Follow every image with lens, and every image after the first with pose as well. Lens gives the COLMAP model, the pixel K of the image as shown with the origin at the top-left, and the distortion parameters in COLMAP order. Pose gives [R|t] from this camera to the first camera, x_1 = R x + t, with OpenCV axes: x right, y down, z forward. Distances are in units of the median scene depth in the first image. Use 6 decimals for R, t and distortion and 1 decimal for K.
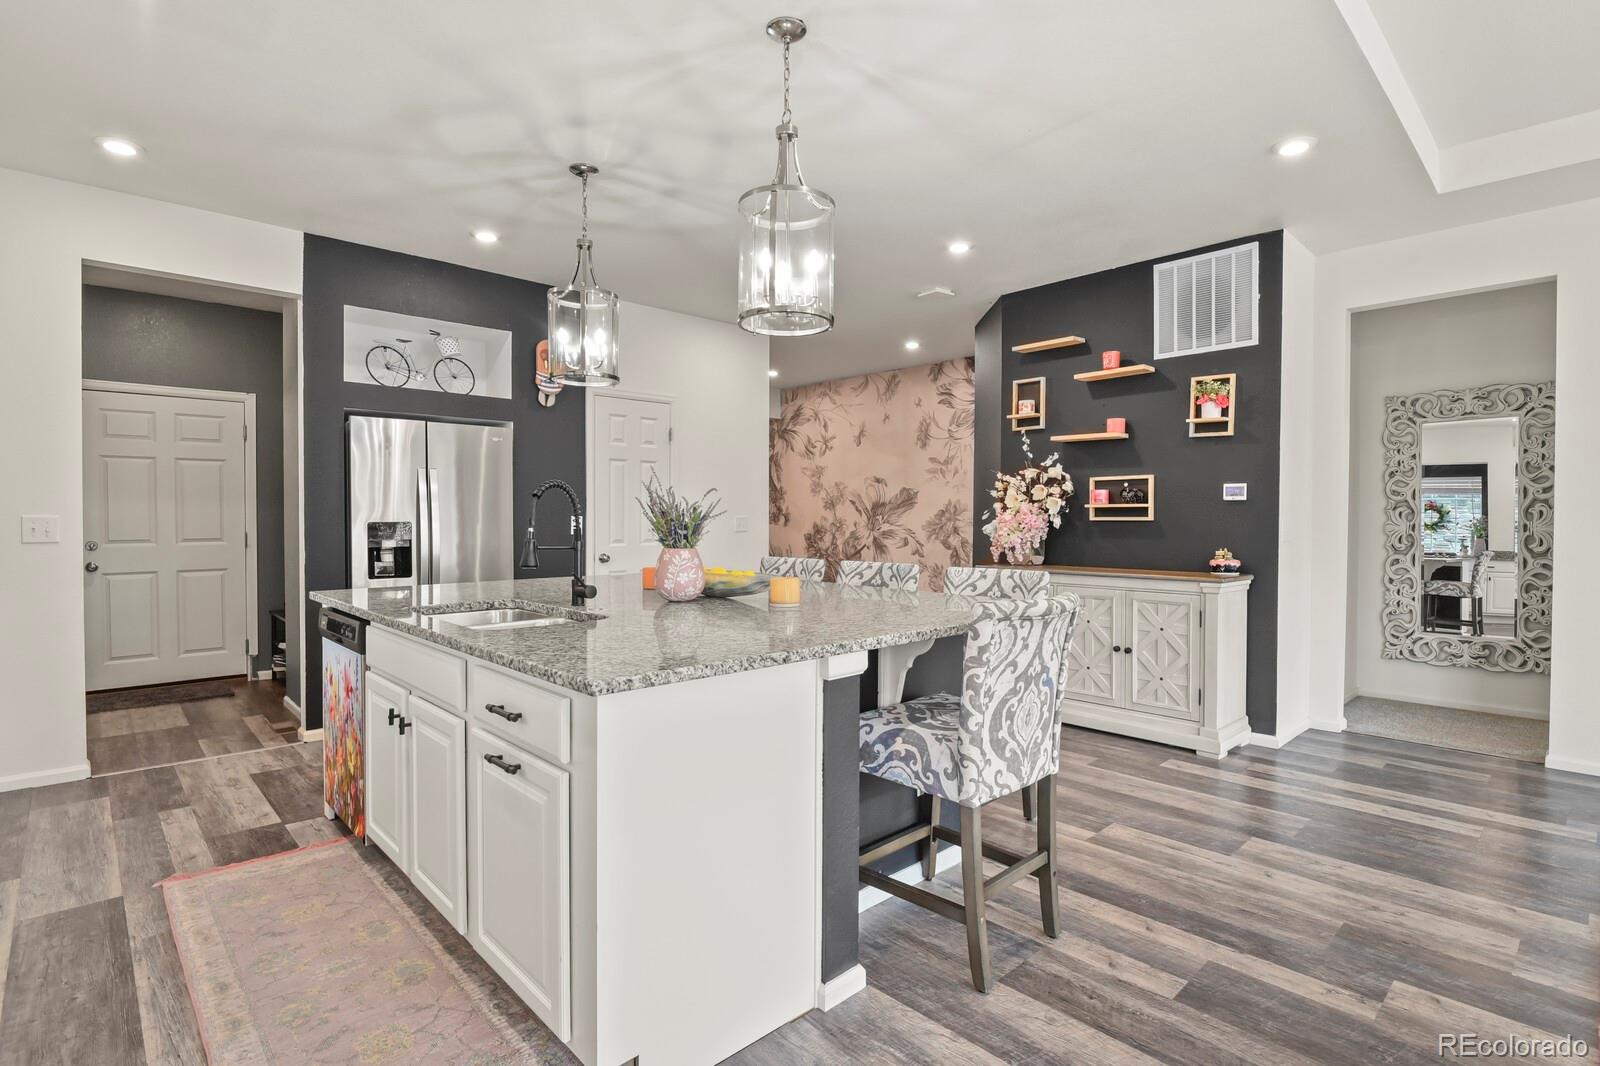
lens RADIAL K [[777.3, 0, 810.1], [0, 777.3, 527.9], [0, 0, 1]] dist [-0.010911, -0.003664]
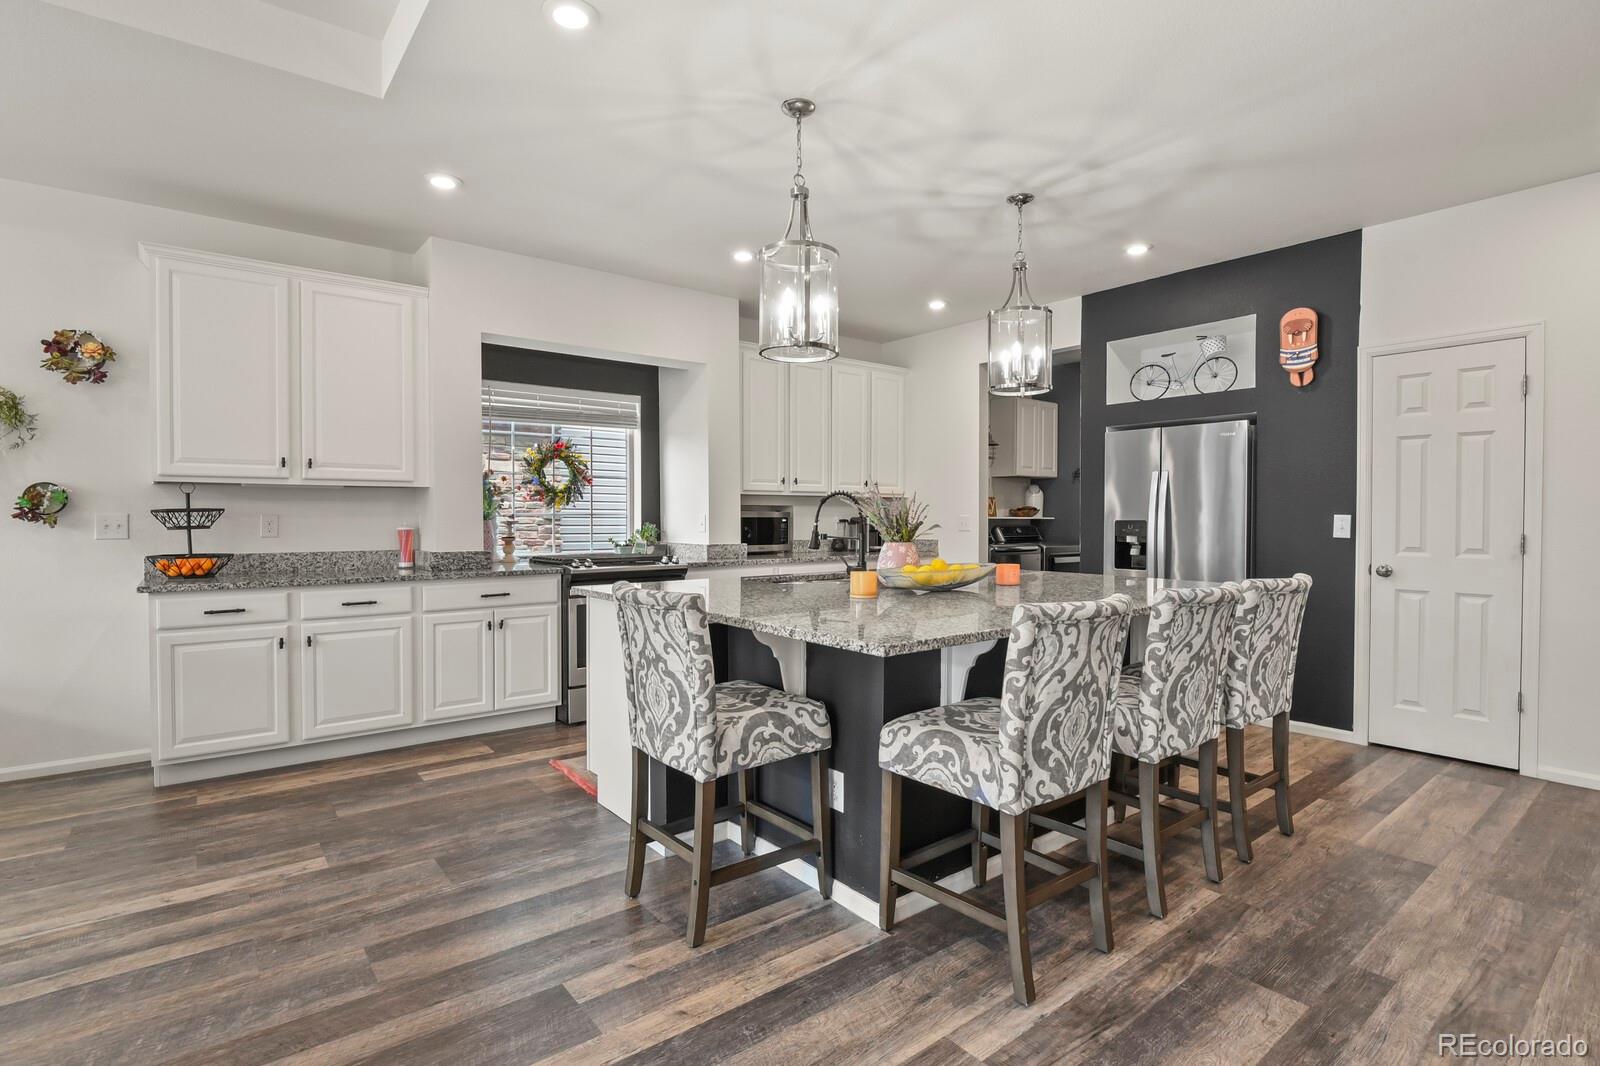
lens RADIAL K [[777.3, 0, 803.9], [0, 777.3, 528.2], [0, 0, 1]] dist [-0.010911, -0.003664]
pose [[-0.087177, 0.014946, -0.996081, 0.621430], [-0.014754, 0.999758, 0.016293, -0.007731], [0.996084, 0.016116, -0.086936, 0.596285]]
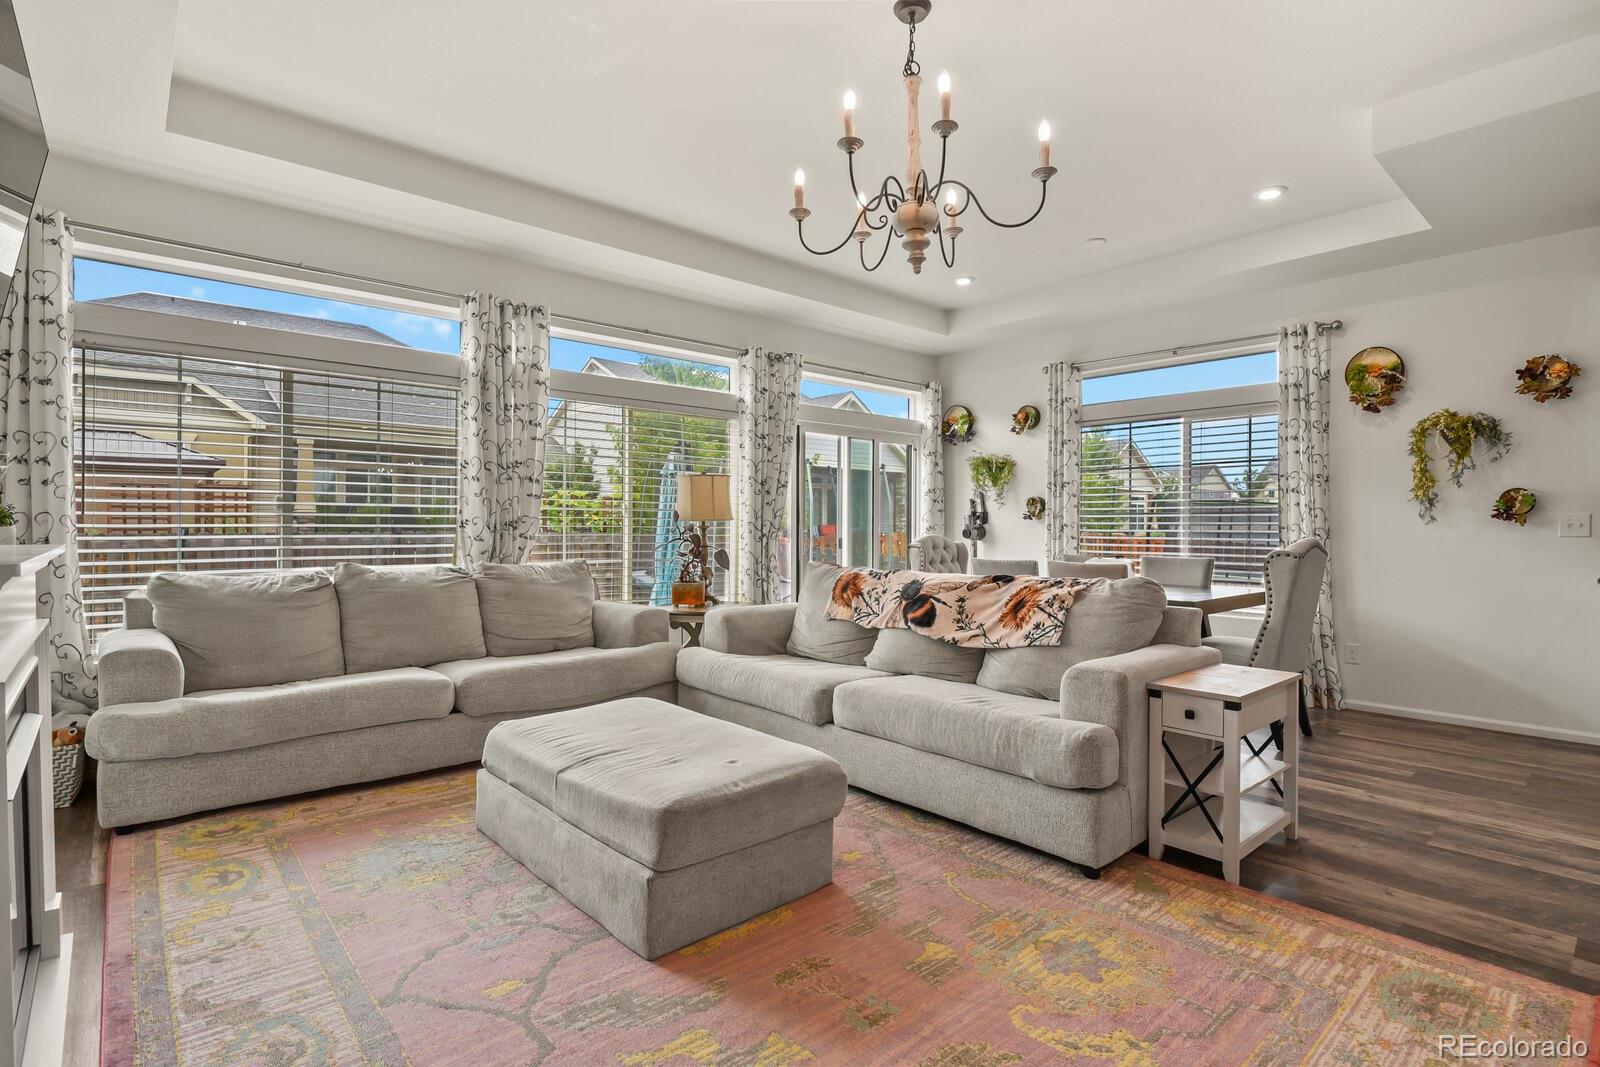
lens RADIAL K [[777.3, 0, 812.3], [0, 777.3, 529.2], [0, 0, 1]] dist [-0.010911, -0.003664]
pose [[-0.999507, -0.006427, 0.030742, 0.741513], [-0.005948, 0.999860, 0.015627, 0.010160], [-0.030838, 0.015436, -0.999405, 0.721676]]
